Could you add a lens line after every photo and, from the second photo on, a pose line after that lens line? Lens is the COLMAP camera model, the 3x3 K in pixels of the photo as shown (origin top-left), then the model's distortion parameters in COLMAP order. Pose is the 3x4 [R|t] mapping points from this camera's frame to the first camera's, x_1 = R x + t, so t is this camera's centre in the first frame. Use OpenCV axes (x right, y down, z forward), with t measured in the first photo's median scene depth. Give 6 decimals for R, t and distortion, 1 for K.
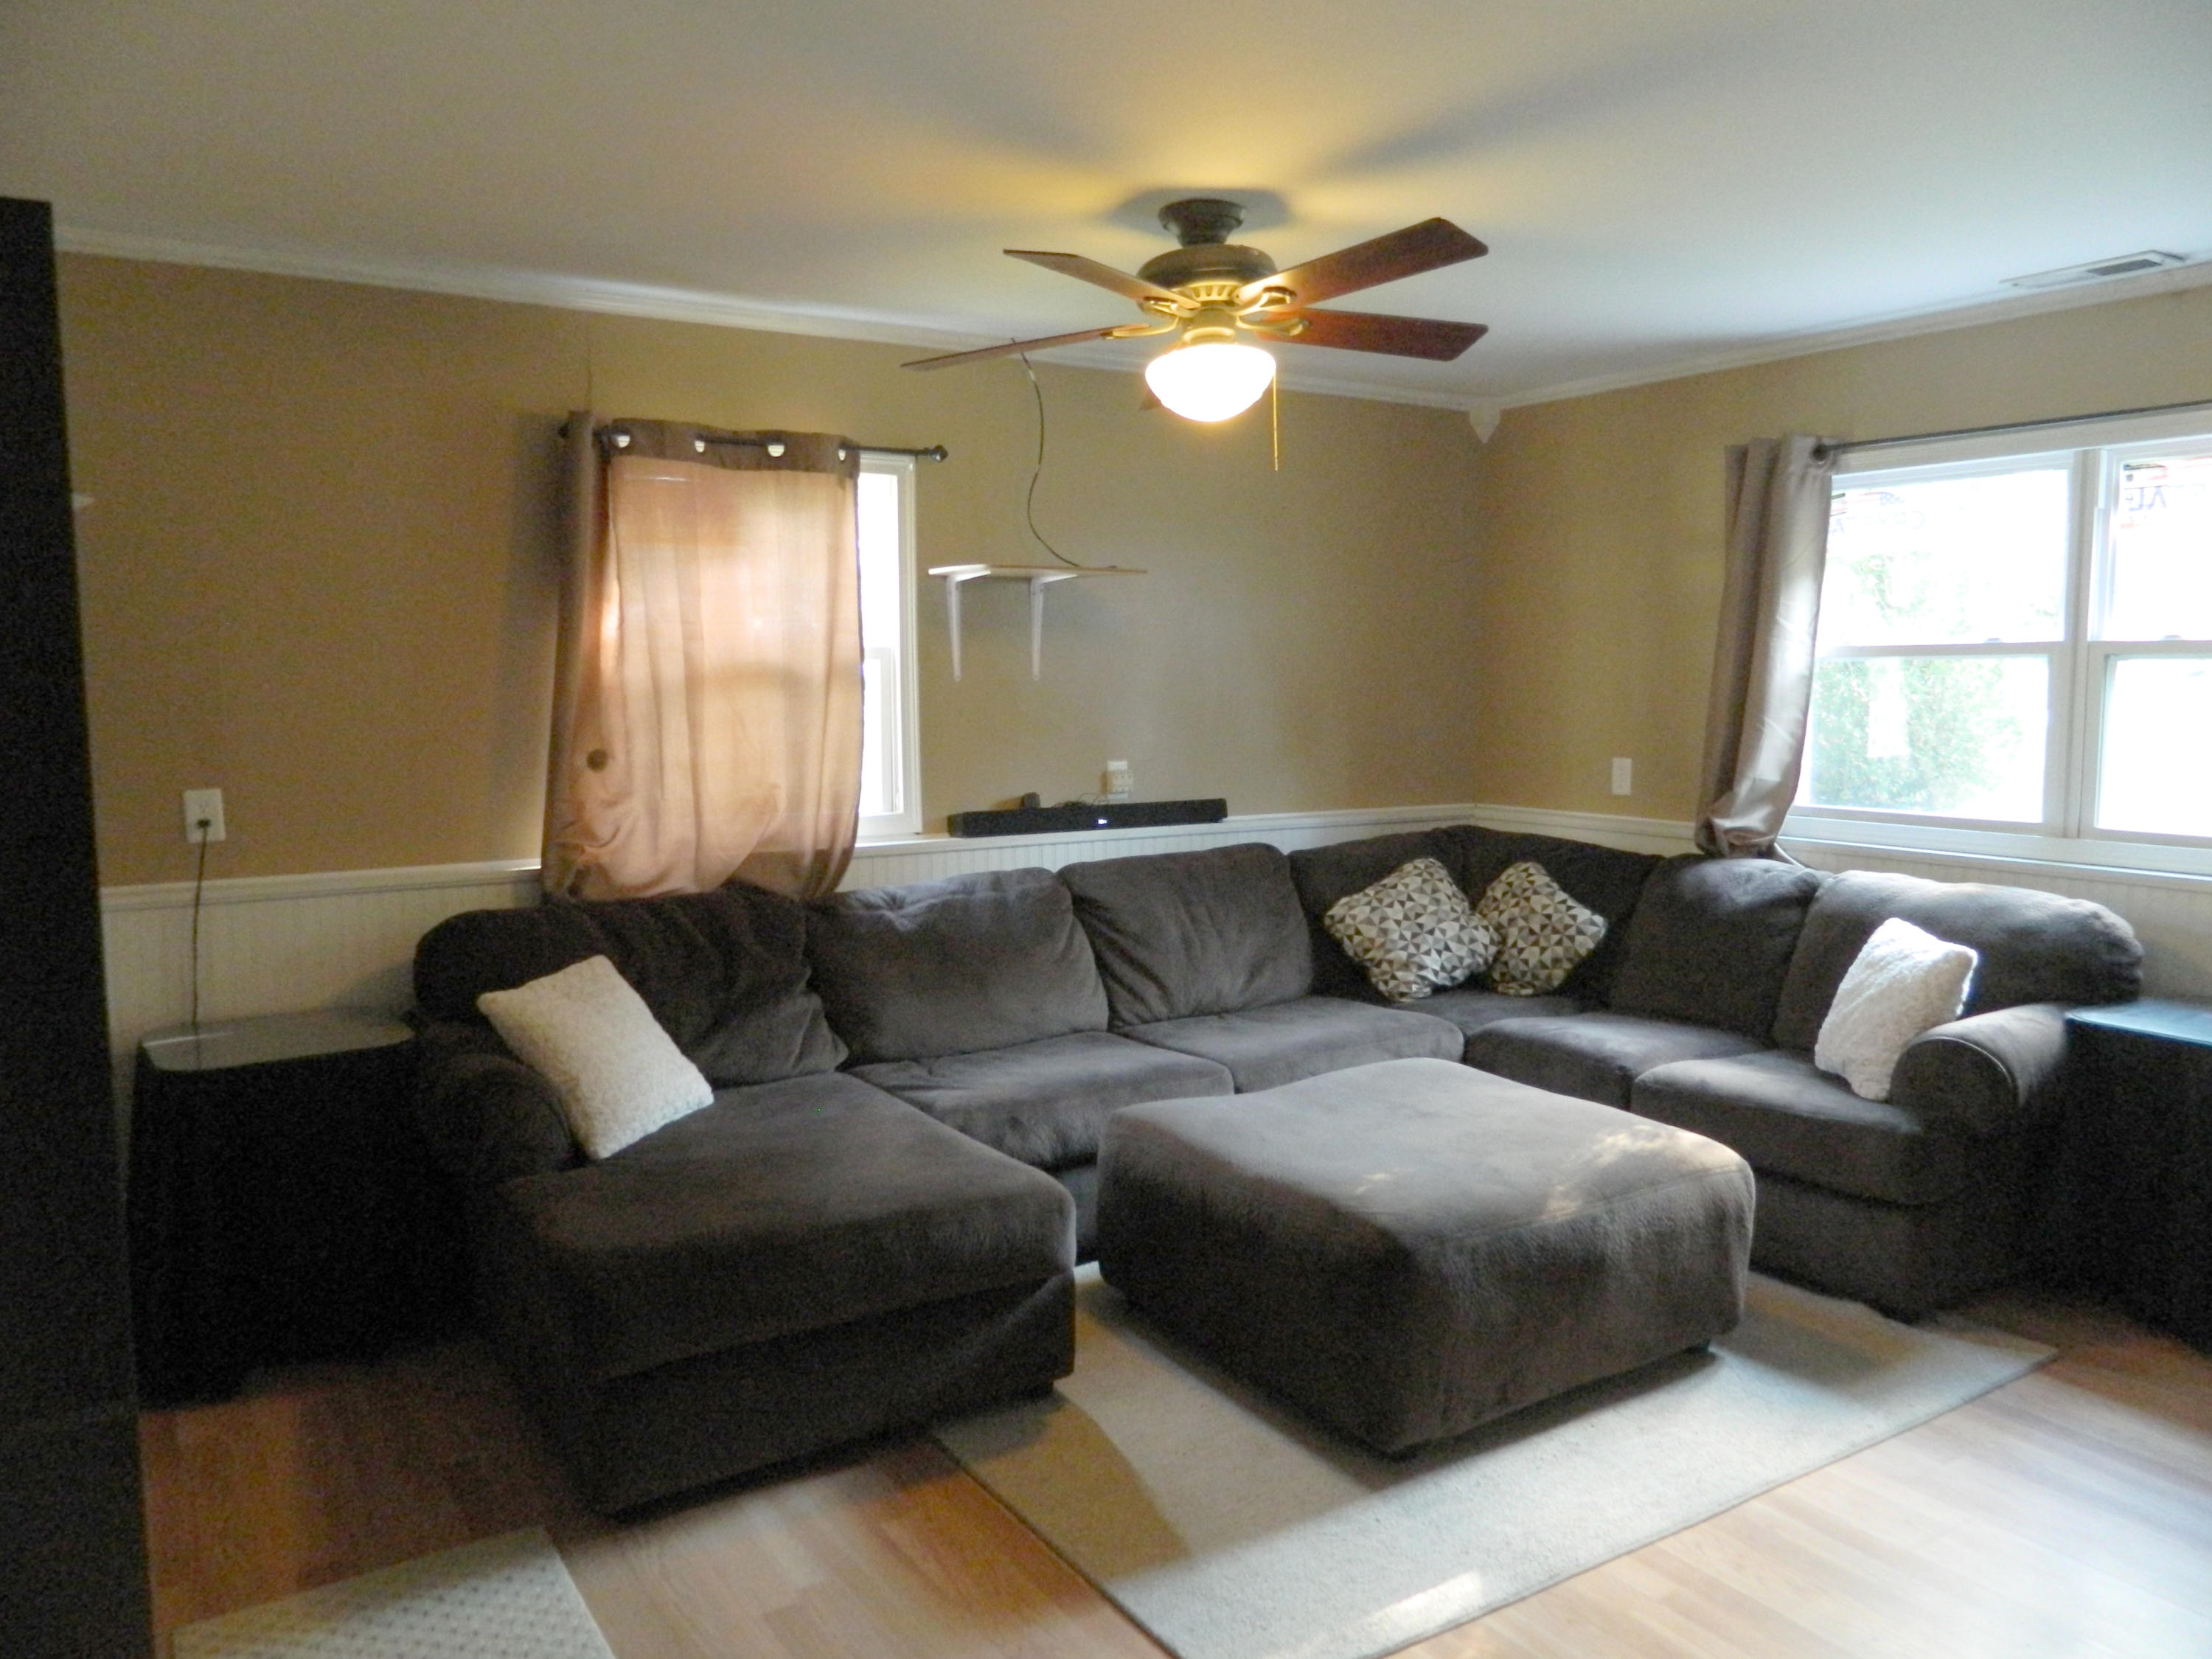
lens RADIAL K [[1632.0, 0, 1120.9], [0, 1632.0, 827.7], [0, 0, 1]] dist [-0.003066, 0.000332]
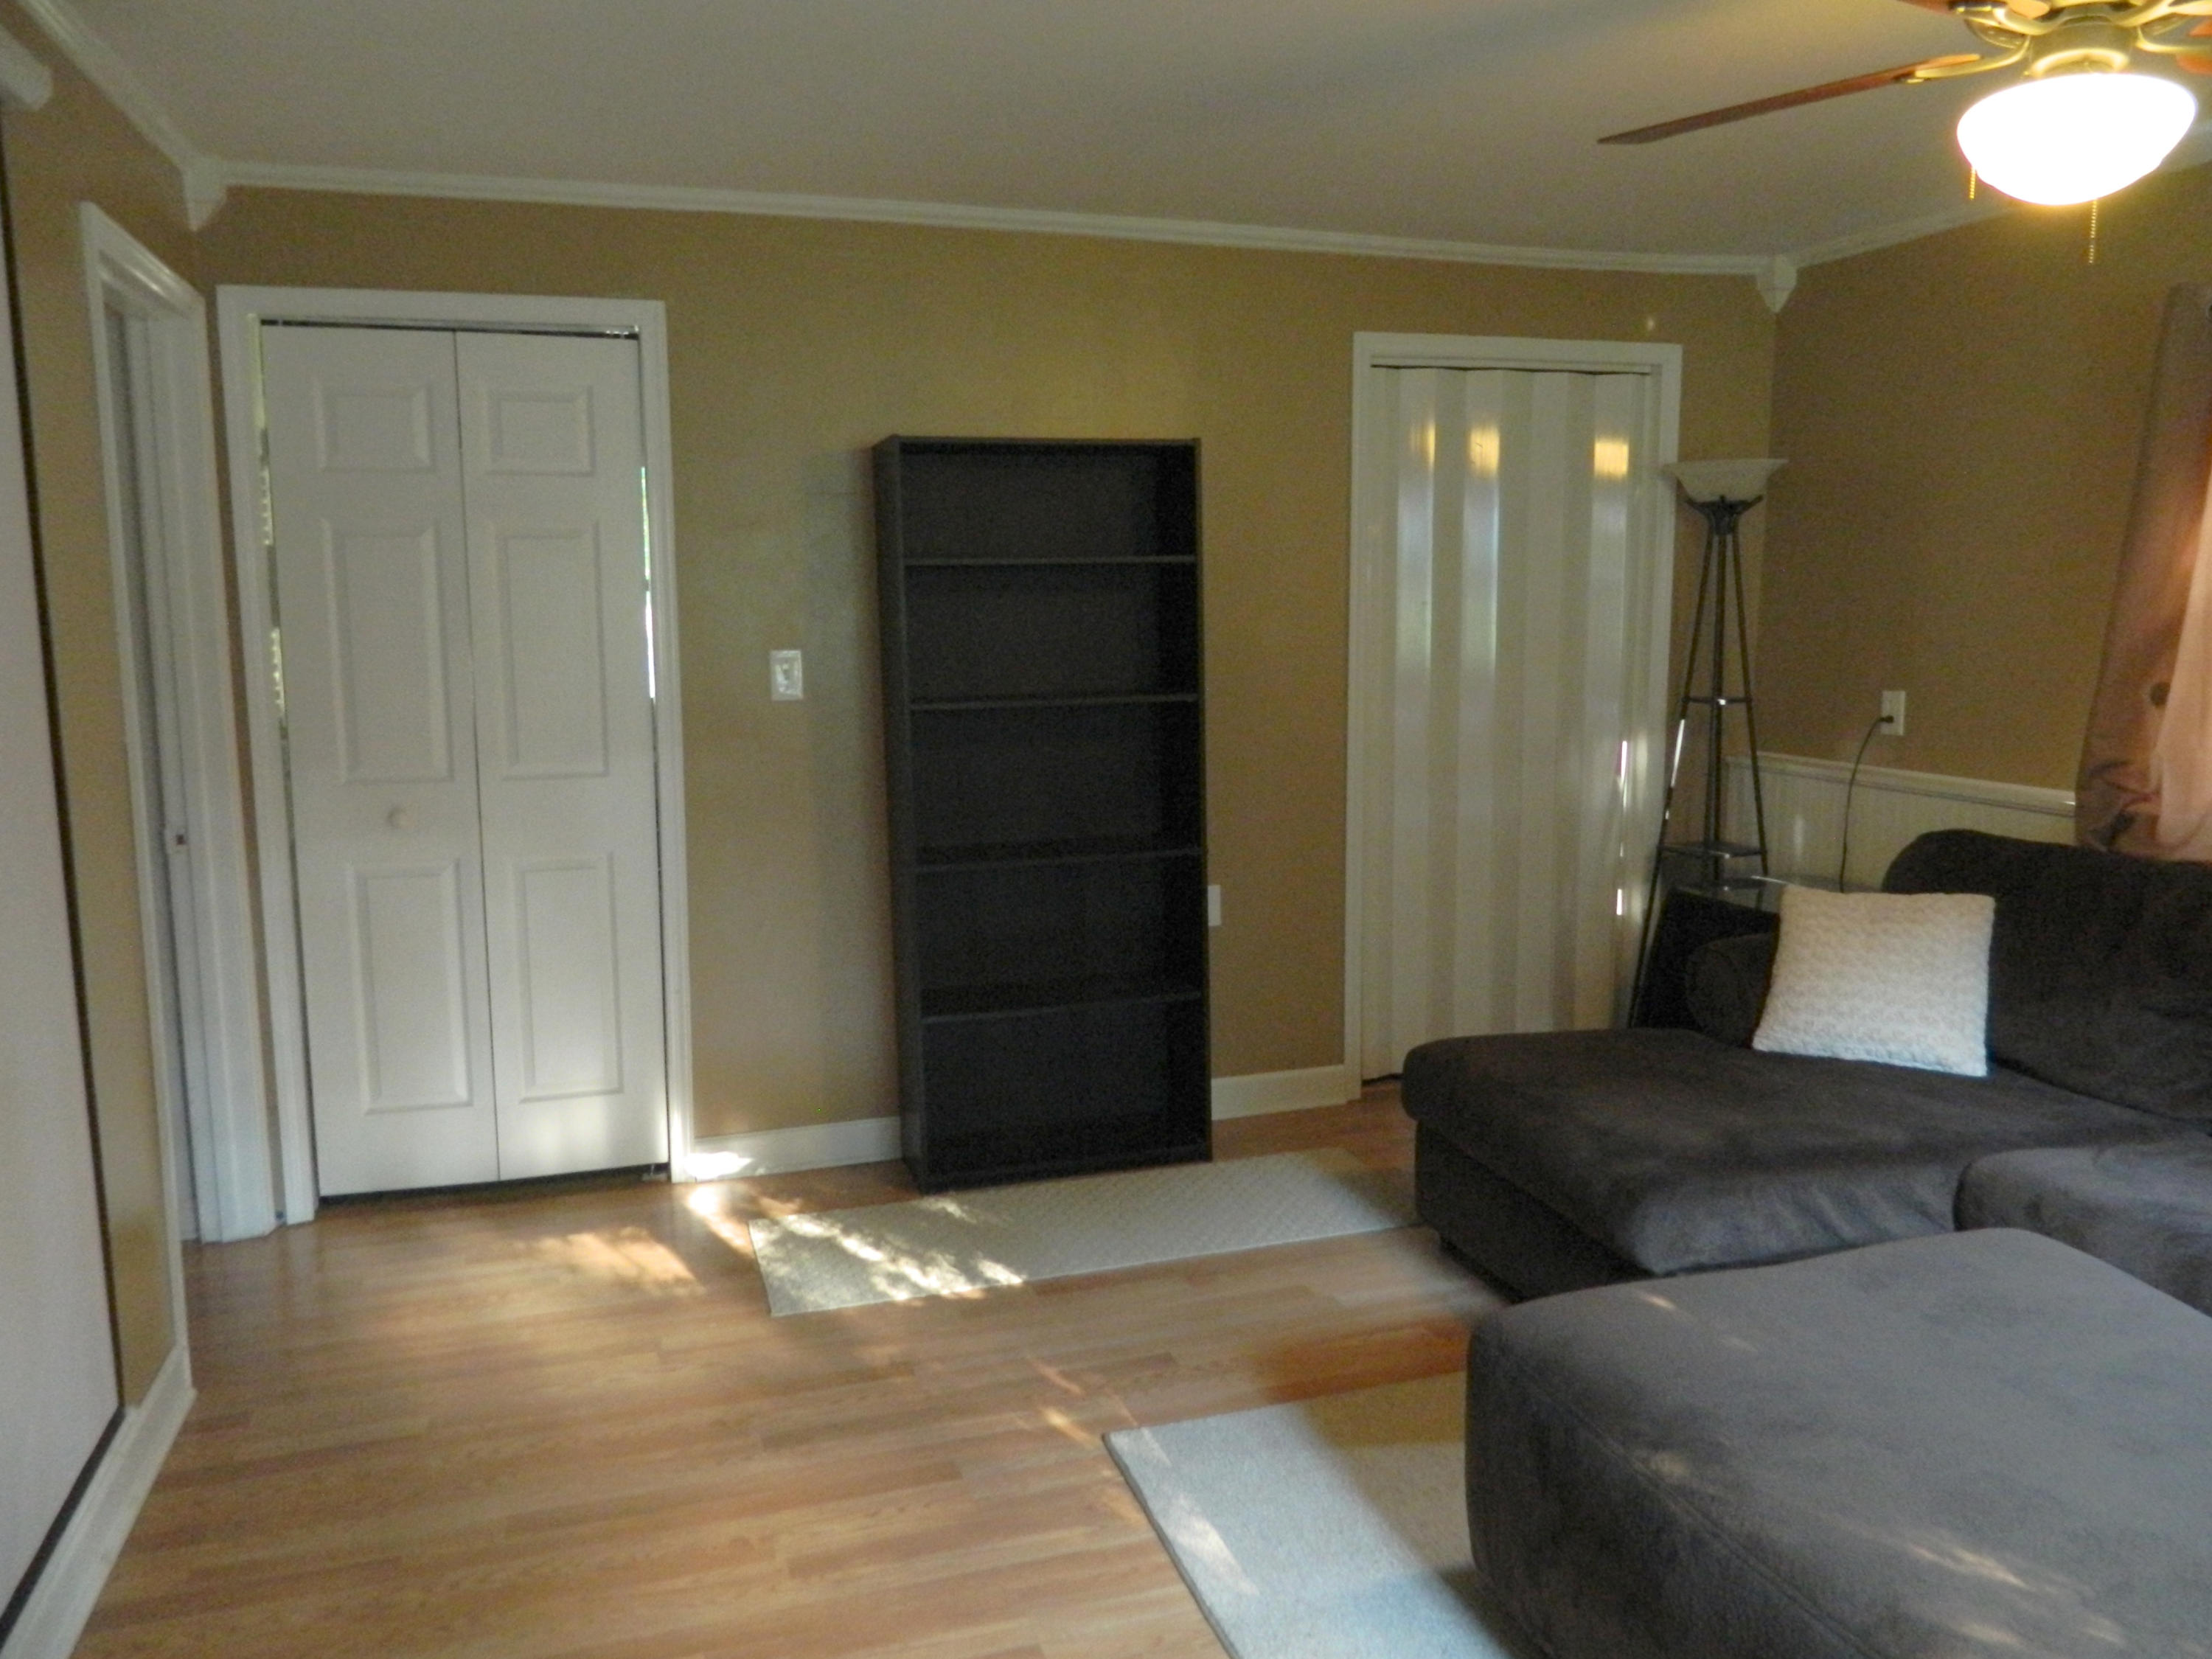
lens RADIAL K [[1632.0, 0, 1114.0], [0, 1632.0, 819.9], [0, 0, 1]] dist [-0.003066, 0.000332]
pose [[-0.281555, 0.133429, -0.950223, 0.660281], [-0.090374, 0.982195, 0.164696, -0.067507], [0.955280, 0.132246, -0.264484, 0.712949]]
